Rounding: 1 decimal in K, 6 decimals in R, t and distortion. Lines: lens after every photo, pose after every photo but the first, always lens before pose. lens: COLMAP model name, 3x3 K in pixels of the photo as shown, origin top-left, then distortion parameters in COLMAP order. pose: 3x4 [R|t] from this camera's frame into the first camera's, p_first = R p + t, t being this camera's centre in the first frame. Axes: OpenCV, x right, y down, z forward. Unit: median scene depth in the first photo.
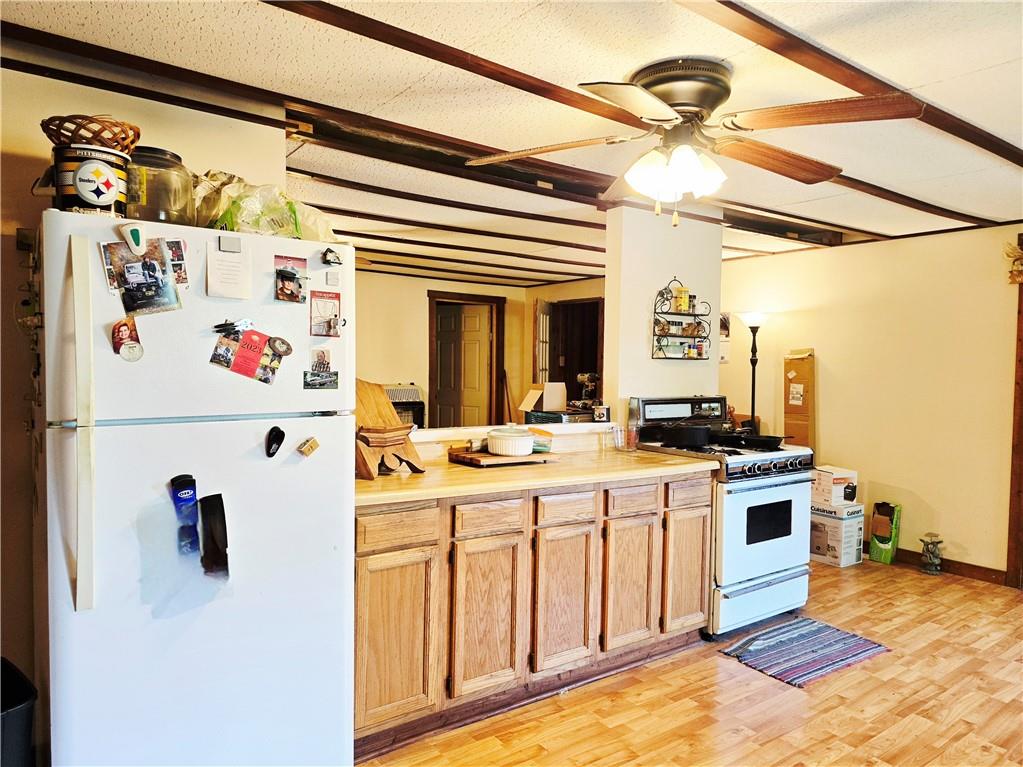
lens RADIAL K [[686.7, 0, 512.2], [0, 686.7, 379.8], [0, 0, 1]] dist [0.002001, -0.000214]
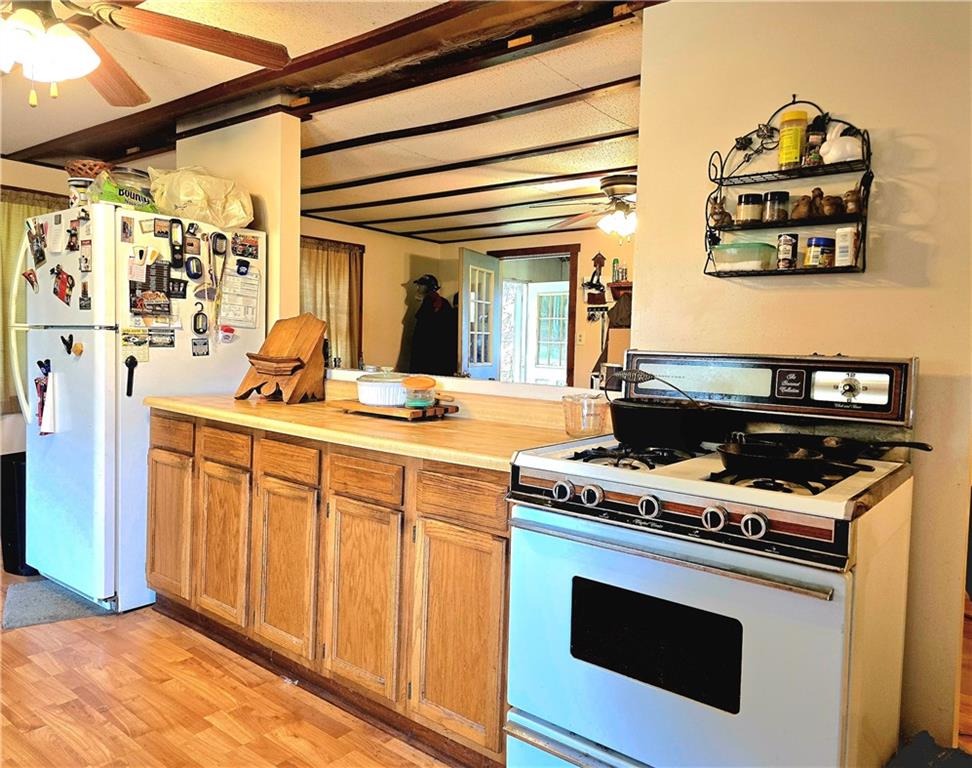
lens RADIAL K [[700.5, 0, 485.5], [0, 700.5, 388.2], [0, 0, 1]] dist [0.013263, 0.003482]
pose [[0.262882, 0.050198, -0.963521, 0.756684], [-0.048585, 0.998067, 0.038743, 0.044223], [0.963604, 0.036628, 0.264813, 0.798221]]
